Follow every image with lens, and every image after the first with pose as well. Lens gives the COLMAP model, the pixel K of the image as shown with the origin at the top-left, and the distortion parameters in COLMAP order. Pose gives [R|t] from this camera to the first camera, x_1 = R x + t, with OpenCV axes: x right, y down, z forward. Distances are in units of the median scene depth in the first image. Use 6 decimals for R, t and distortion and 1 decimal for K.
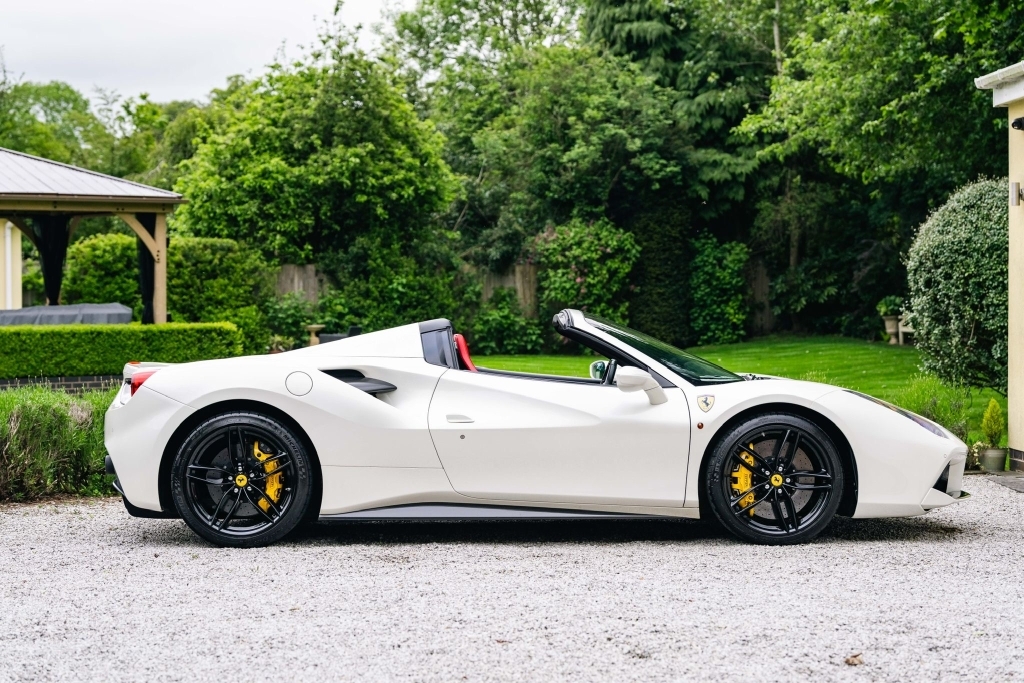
lens RADIAL K [[2160.1, 0, 492.1], [0, 2160.1, 371.2], [0, 0, 1]] dist [0.011070, -0.047816]
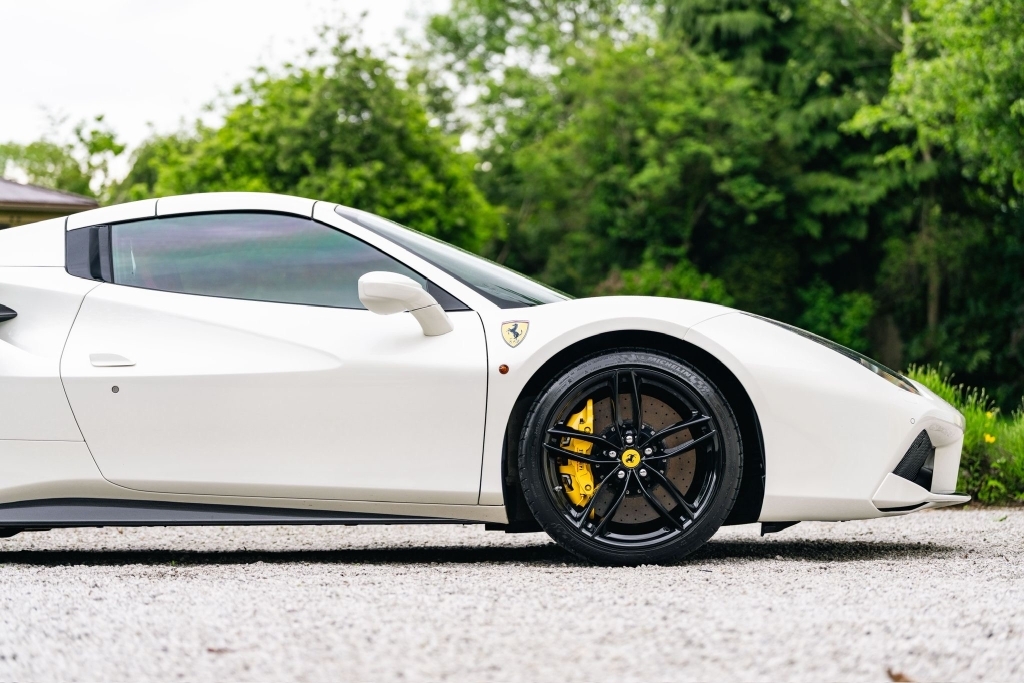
lens RADIAL K [[2641.6, 0, 498.1], [0, 2641.6, 343.0], [0, 0, 1]] dist [0.041013, -0.038240]
pose [[0.999501, -0.005046, -0.031192, 0.014937], [0.003197, 0.998250, -0.059047, 0.014317], [0.031435, 0.058918, 0.997768, 0.058536]]
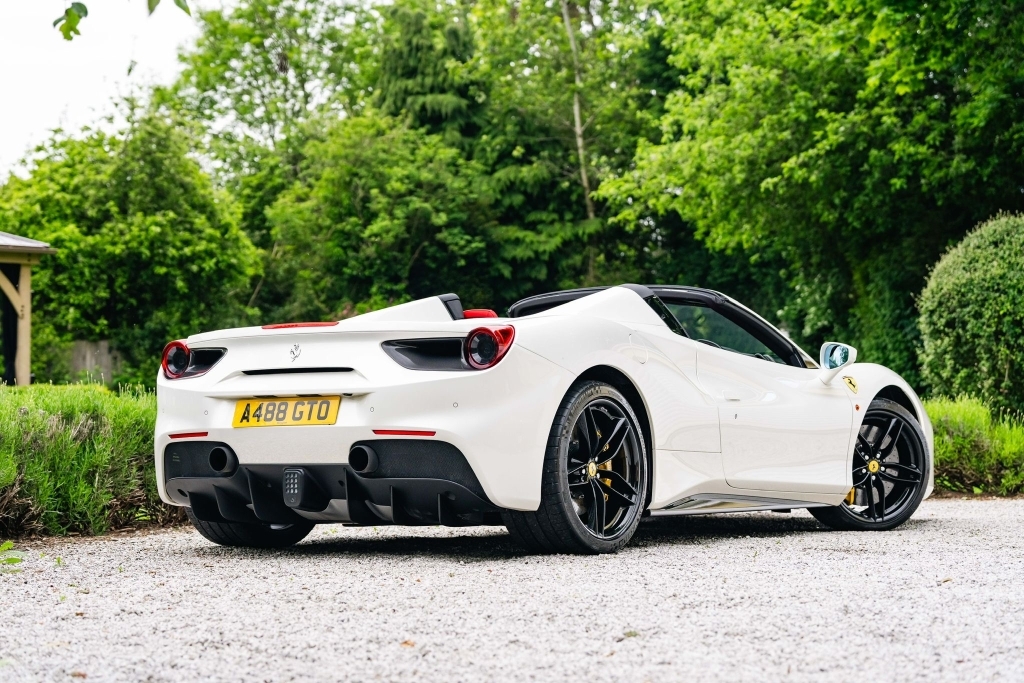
lens RADIAL K [[2206.9, 0, 485.6], [0, 2206.9, 343.1], [0, 0, 1]] dist [0.002549, 0.078489]
pose [[0.987389, 0.004245, 0.158256, -0.069783], [0.005993, 0.997922, -0.064159, 0.013067], [-0.158199, 0.064298, 0.985312, 0.037182]]
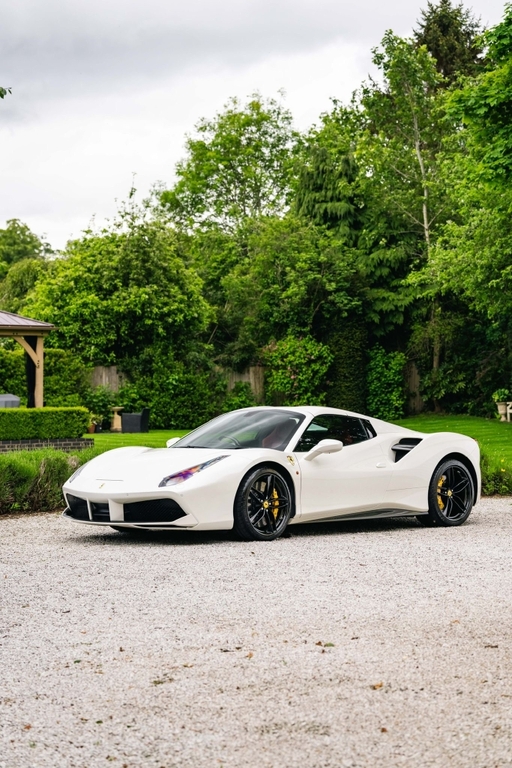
lens RADIAL K [[1603.5, 0, 257.2], [0, 1603.5, 385.9], [0, 0, 1]] dist [0.034325, -0.092200]
pose [[0.999272, 0.004935, 0.037829, -0.026260], [-0.003704, 0.999464, -0.032538, -0.000403], [-0.037969, 0.032375, 0.998754, -0.099163]]
